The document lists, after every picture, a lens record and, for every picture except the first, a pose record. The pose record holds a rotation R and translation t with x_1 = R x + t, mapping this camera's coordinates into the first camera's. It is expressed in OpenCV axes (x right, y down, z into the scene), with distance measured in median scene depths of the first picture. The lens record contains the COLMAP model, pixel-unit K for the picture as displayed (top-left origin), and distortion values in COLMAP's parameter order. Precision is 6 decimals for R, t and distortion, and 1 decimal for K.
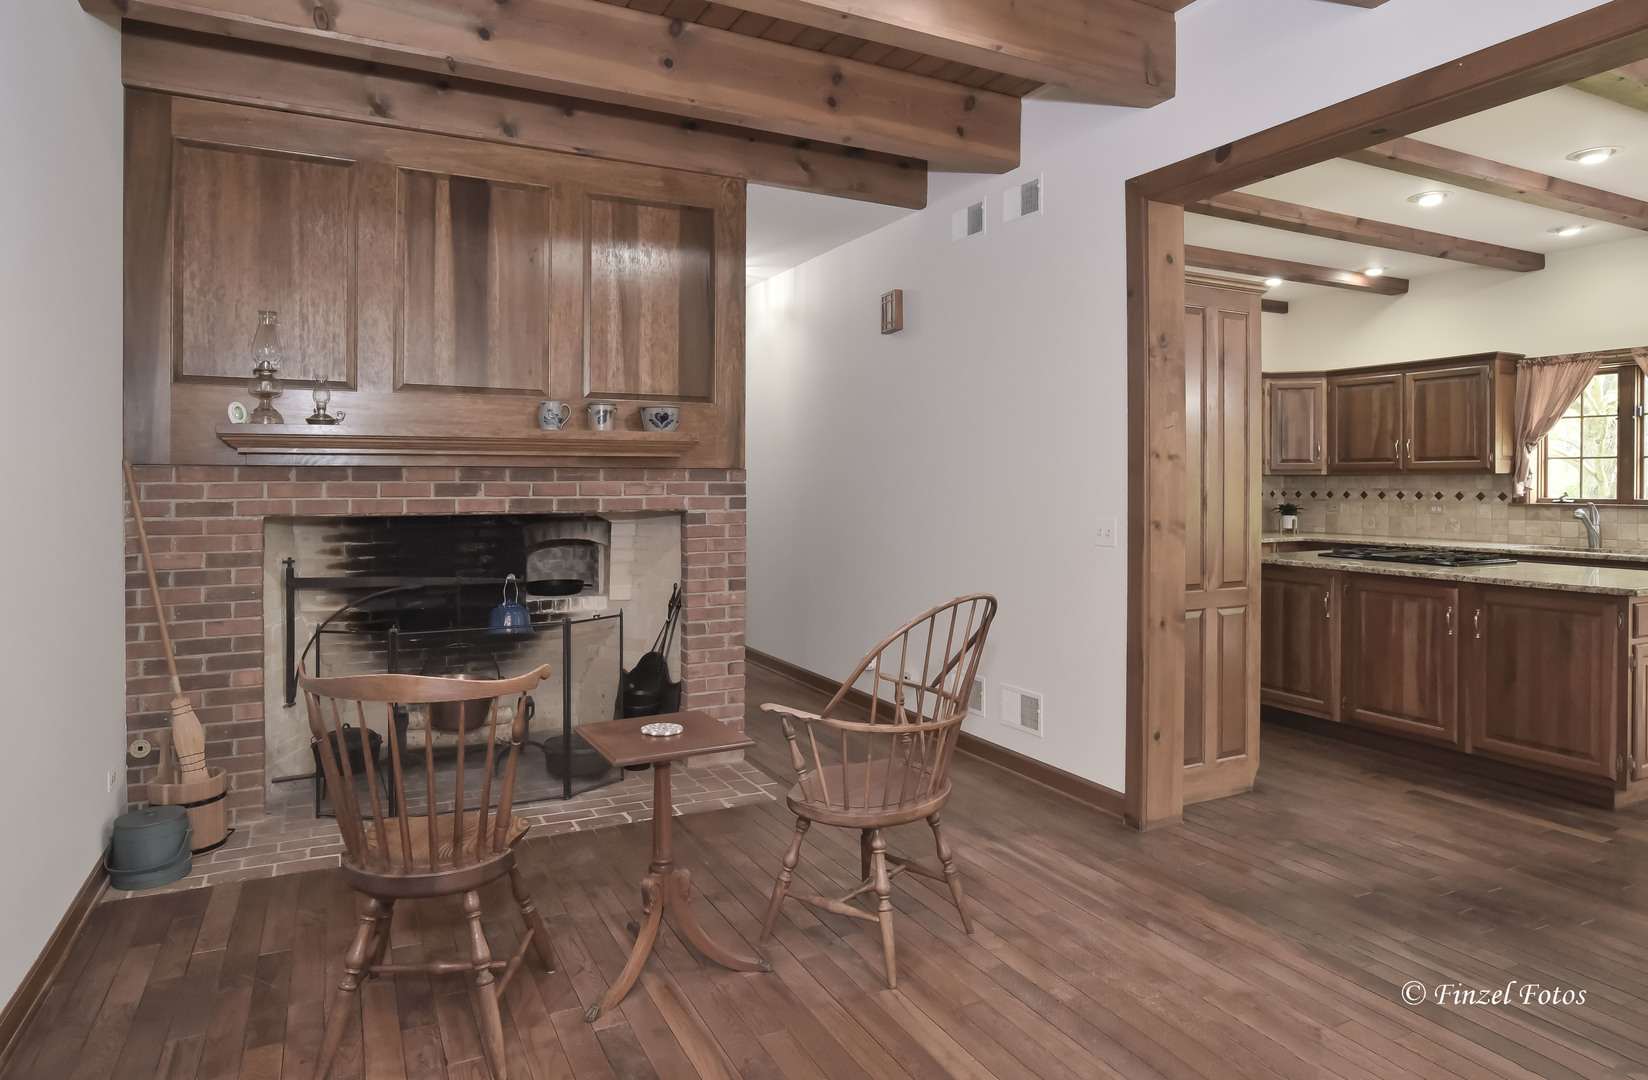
lens RADIAL K [[969.5, 0, 785.8], [0, 969.5, 486.7], [0, 0, 1]] dist [-0.038757, 0.016513]
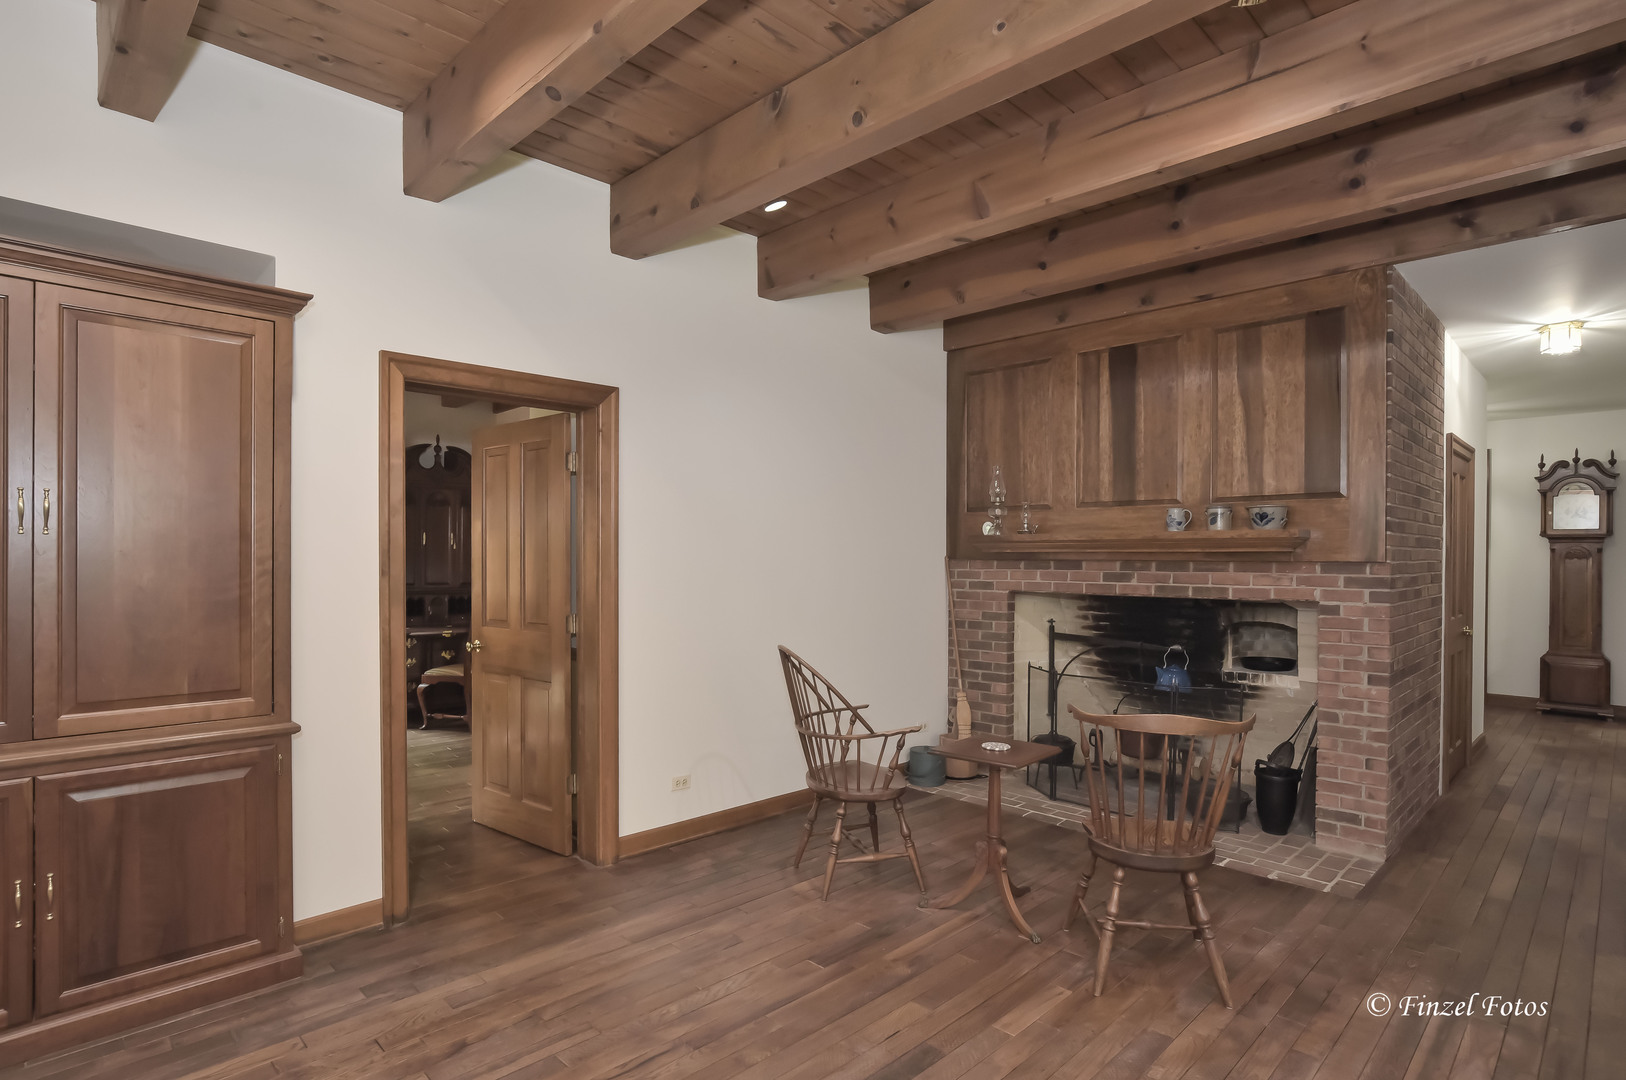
lens RADIAL K [[835.3, 0, 833.0], [0, 835.3, 576.7], [0, 0, 1]] dist [-0.018784, 0.003426]
pose [[0.334141, 0.022919, -0.942244, 0.401356], [-0.009699, 0.999735, 0.020877, -0.011507], [0.942473, 0.002163, 0.334275, 0.144257]]
